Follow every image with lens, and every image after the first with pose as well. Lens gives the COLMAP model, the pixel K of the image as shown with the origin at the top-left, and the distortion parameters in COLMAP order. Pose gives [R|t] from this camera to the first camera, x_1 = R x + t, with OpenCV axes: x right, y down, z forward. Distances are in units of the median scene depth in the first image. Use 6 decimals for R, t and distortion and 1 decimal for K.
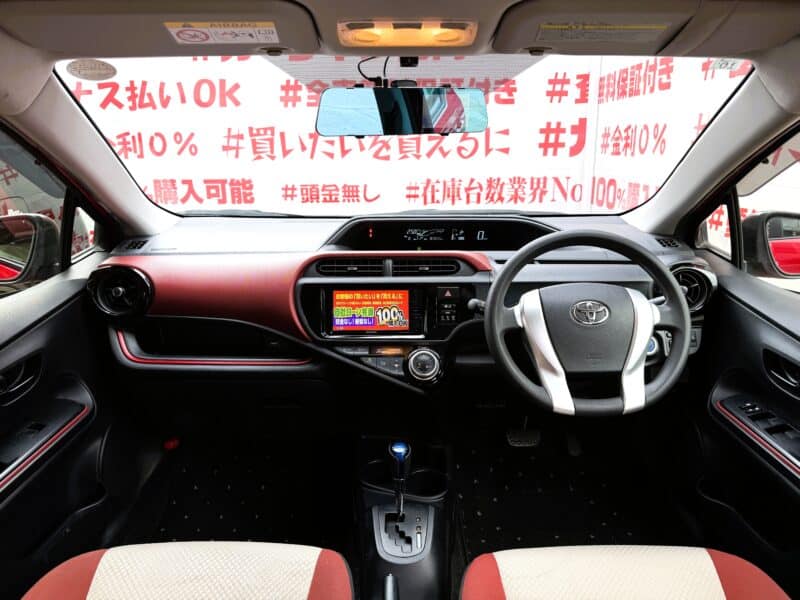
lens RADIAL K [[561.2, 0, 400.0], [0, 561.2, 300.0], [0, 0, 1]] dist [0.169225, -0.318546]
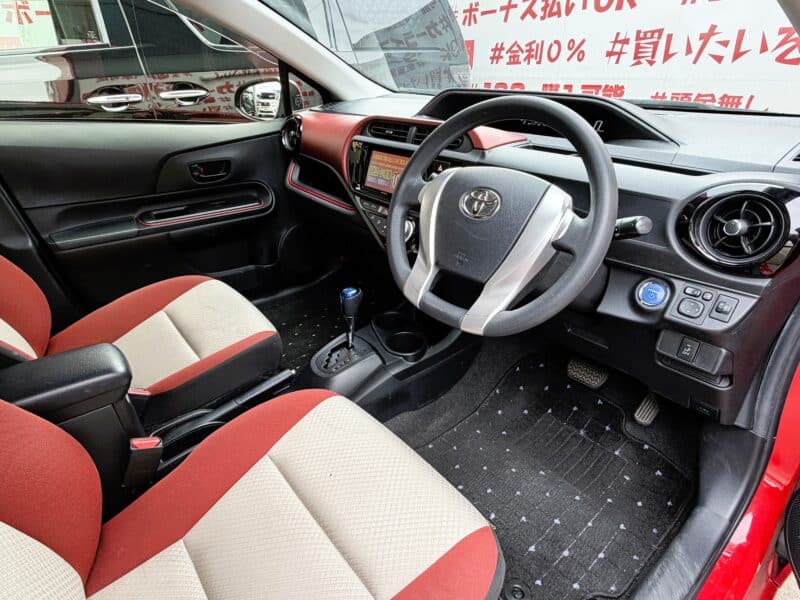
lens RADIAL K [[459.0, 0, 395.3], [0, 459.0, 300.4], [0, 0, 1]] dist [0.000808, 0.001998]
pose [[0.630956, 0.355773, -0.689434, 0.511457], [-0.208616, 0.933728, 0.290916, -0.009761], [0.747244, -0.039728, 0.663361, 0.320128]]
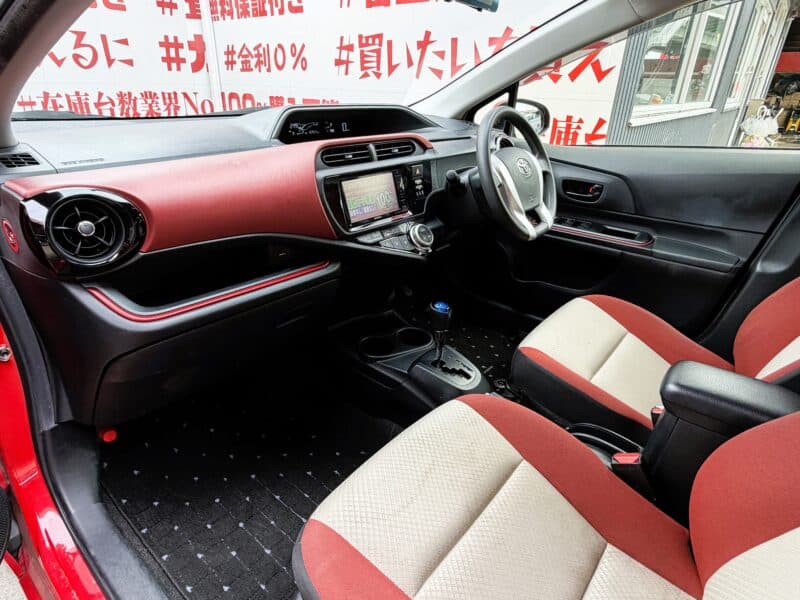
lens RADIAL K [[459.0, 0, 395.3], [0, 459.0, 300.4], [0, 0, 1]] dist [0.000808, 0.001998]
pose [[0.642615, -0.308901, 0.701161, -0.527254], [0.170563, 0.949838, 0.262136, -0.011177], [-0.746963, -0.048860, 0.663068, 0.314038]]
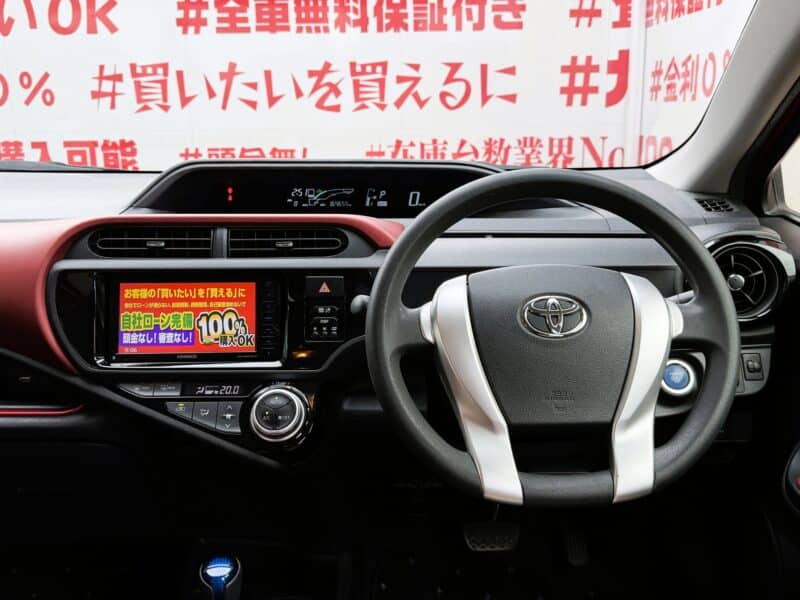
lens RADIAL K [[786.0, 0, 397.2], [0, 786.0, 303.2], [0, 0, 1]] dist [0.188485, -0.396155]
pose [[0.999991, -0.002761, 0.003295, 0.121669], [0.002854, 0.999590, -0.028492, 0.021136], [-0.003215, 0.028501, 0.999589, 0.159084]]
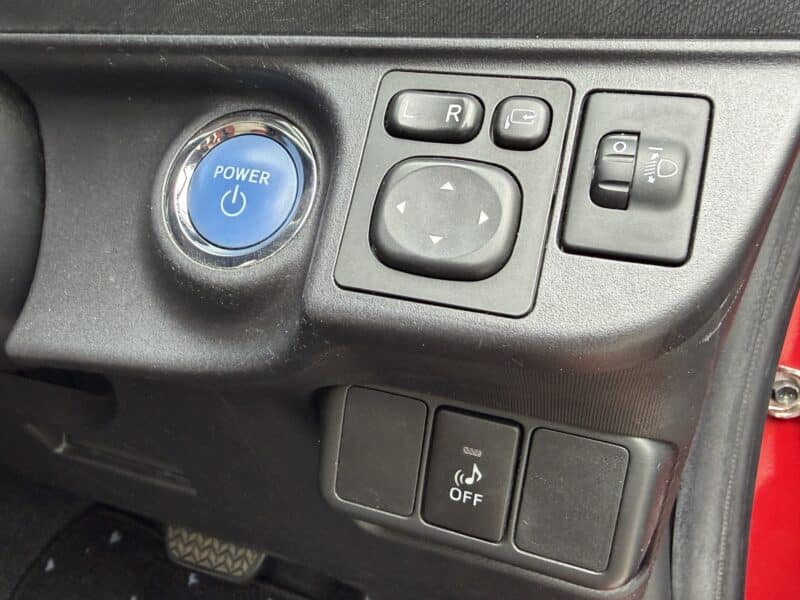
lens RADIAL K [[786.0, 0, 397.2], [0, 786.0, 303.2], [0, 0, 1]] dist [0.188485, -0.396155]
pose [[0.945918, 0.177089, -0.271806, 0.416864], [-0.150675, 0.981834, 0.115326, 0.065123], [0.287291, -0.068135, 0.955417, 0.707974]]
